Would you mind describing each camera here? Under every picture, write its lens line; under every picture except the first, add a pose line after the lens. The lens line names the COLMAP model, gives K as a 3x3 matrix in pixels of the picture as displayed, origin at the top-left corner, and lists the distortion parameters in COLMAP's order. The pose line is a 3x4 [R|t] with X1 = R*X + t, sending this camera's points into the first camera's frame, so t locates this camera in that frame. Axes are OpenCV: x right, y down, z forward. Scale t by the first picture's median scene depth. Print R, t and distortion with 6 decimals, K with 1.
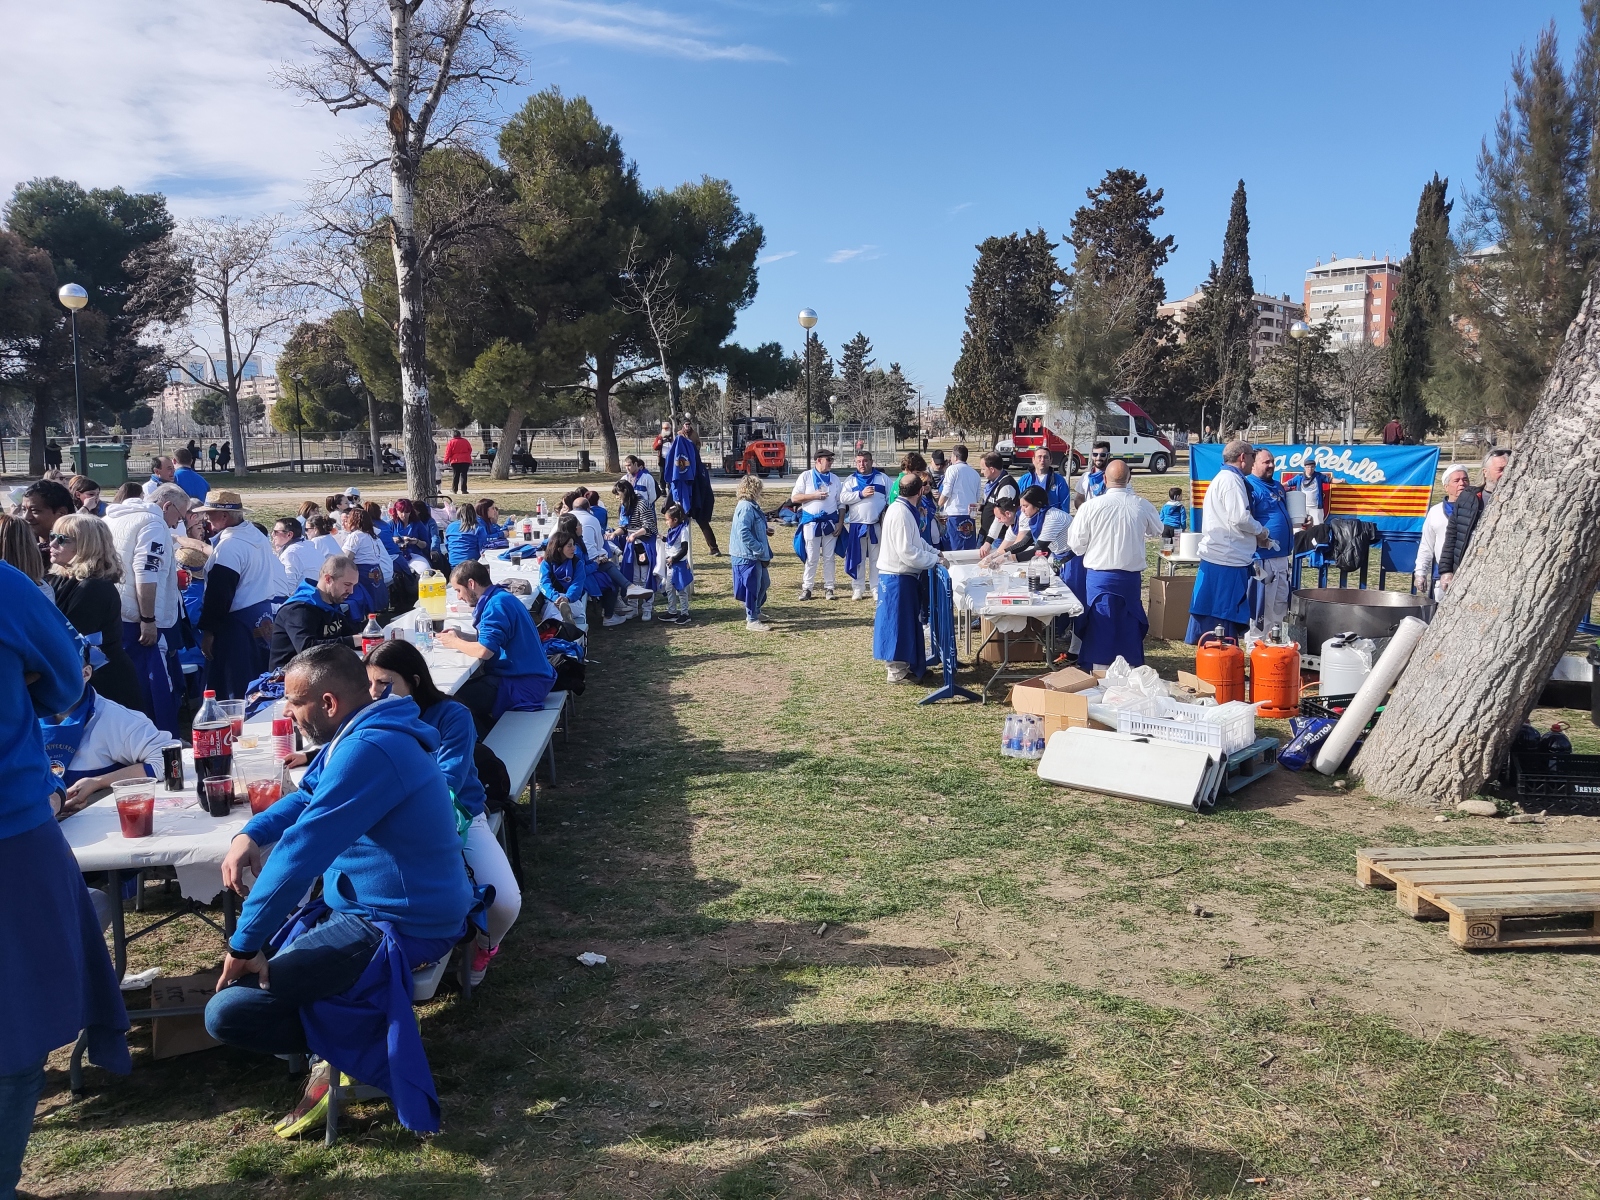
lens RADIAL K [[1169.8, 0, 794.2], [0, 1169.8, 609.1], [0, 0, 1]] dist [0.074184, -0.108190]
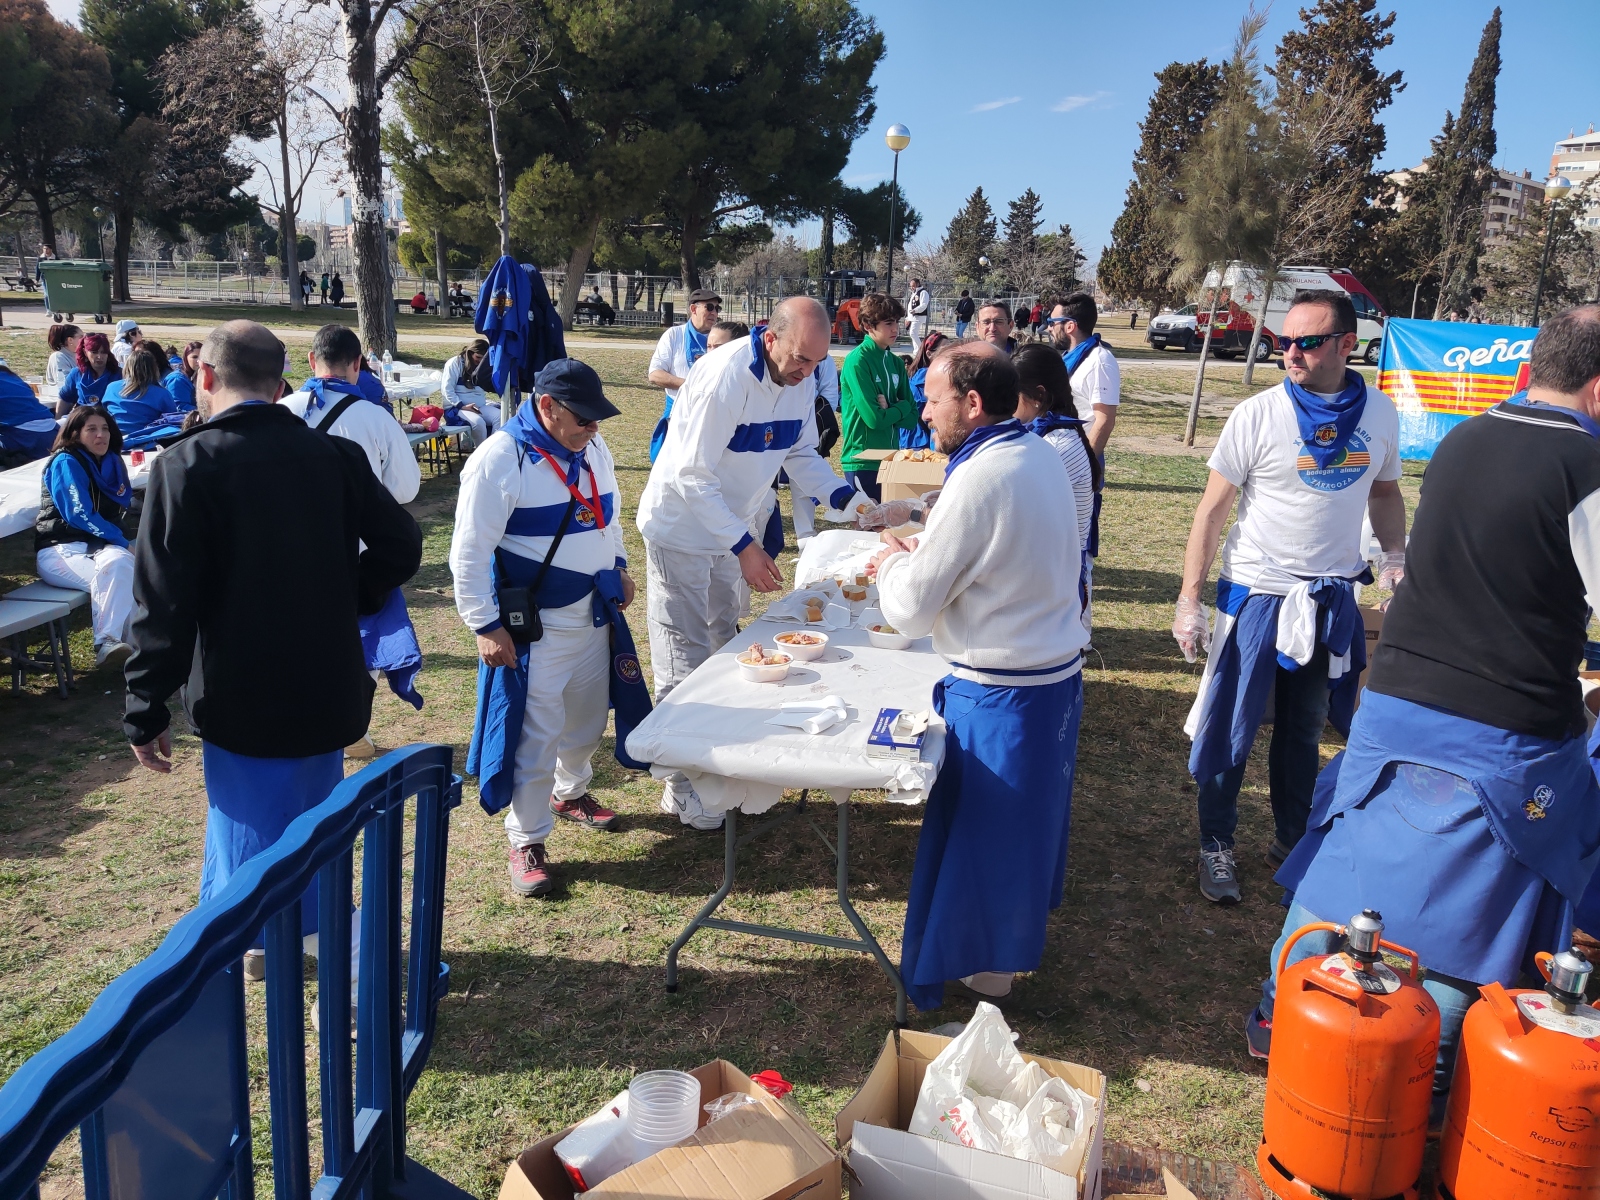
lens RADIAL K [[1169.8, 0, 804.5], [0, 1169.8, 612.6], [0, 0, 1]] dist [0.074184, -0.108190]
pose [[0.989905, 0.082313, -0.115381, 0.074147], [-0.068852, 0.990842, 0.116153, -0.024805], [0.123886, -0.107036, 0.986507, 0.209539]]
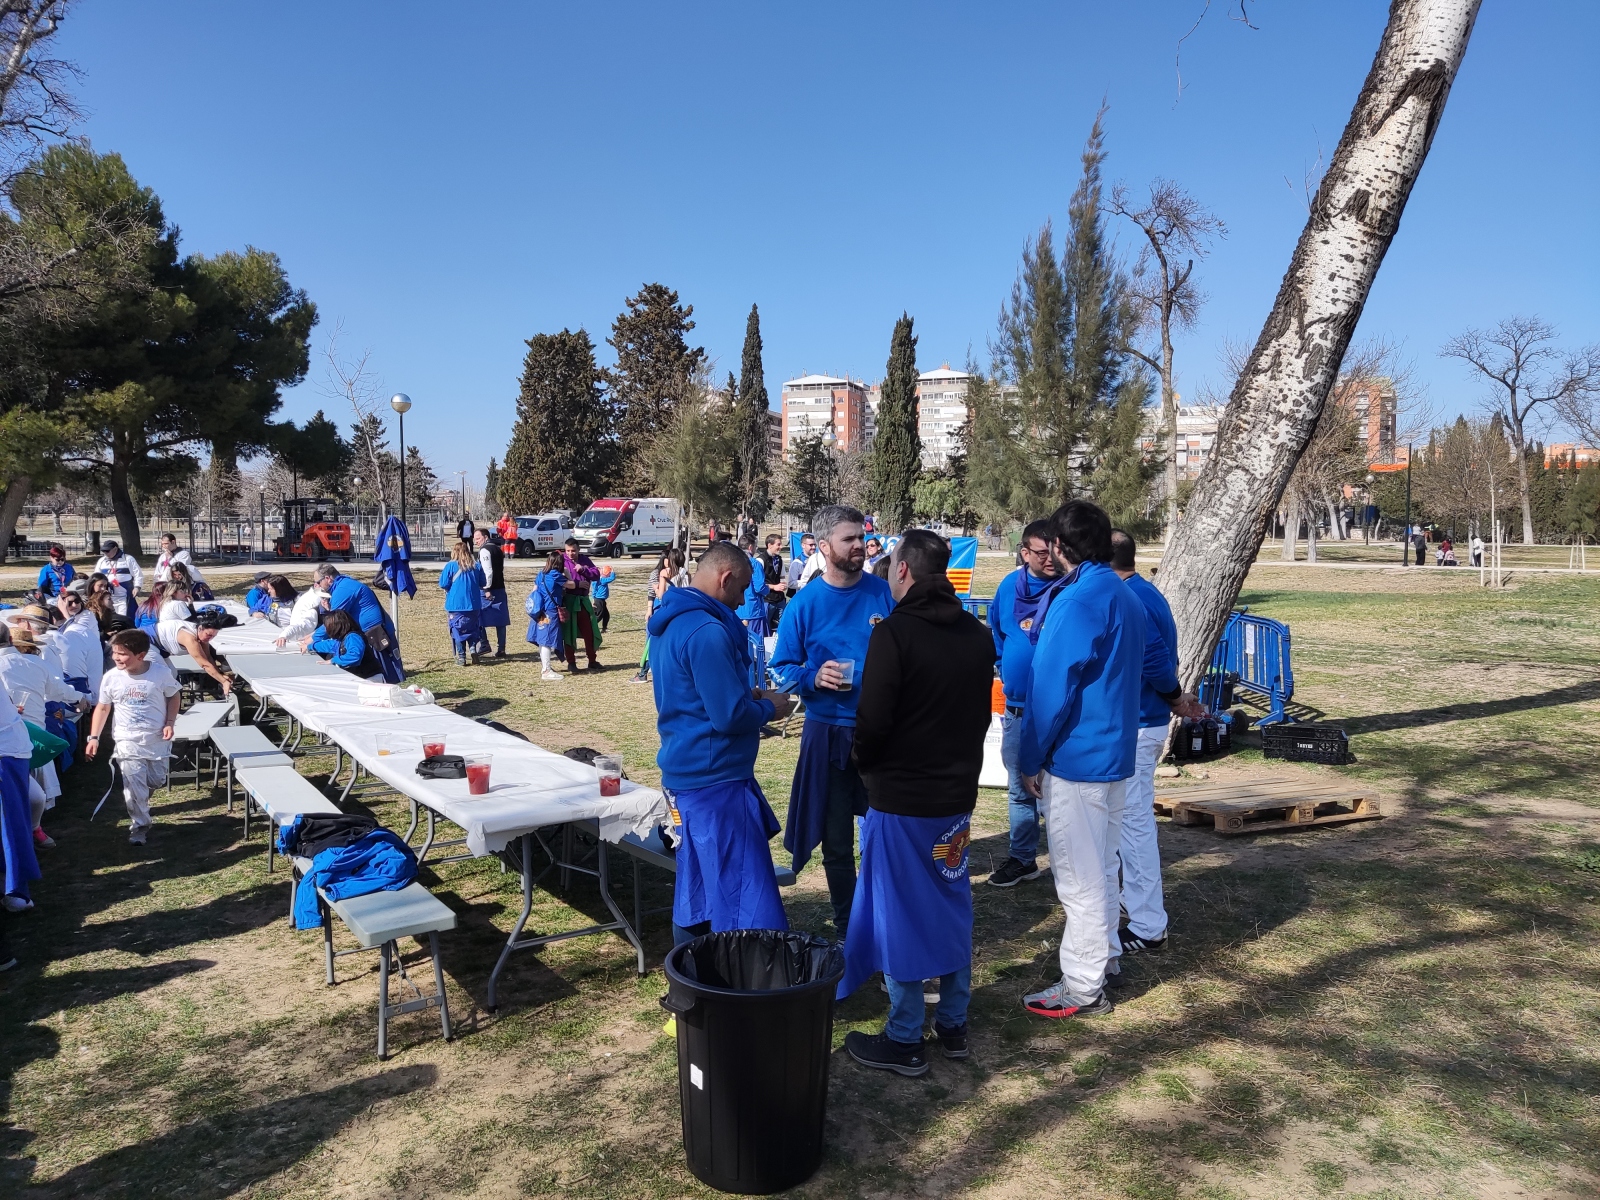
lens RADIAL K [[1169.8, 0, 798.6], [0, 1169.8, 618.3], [0, 0, 1]] dist [0.074184, -0.108190]
pose [[0.912635, -0.016918, 0.408424, -0.104630], [0.044019, 0.997401, -0.057047, 0.008251], [-0.406397, 0.070041, 0.911008, -0.044057]]
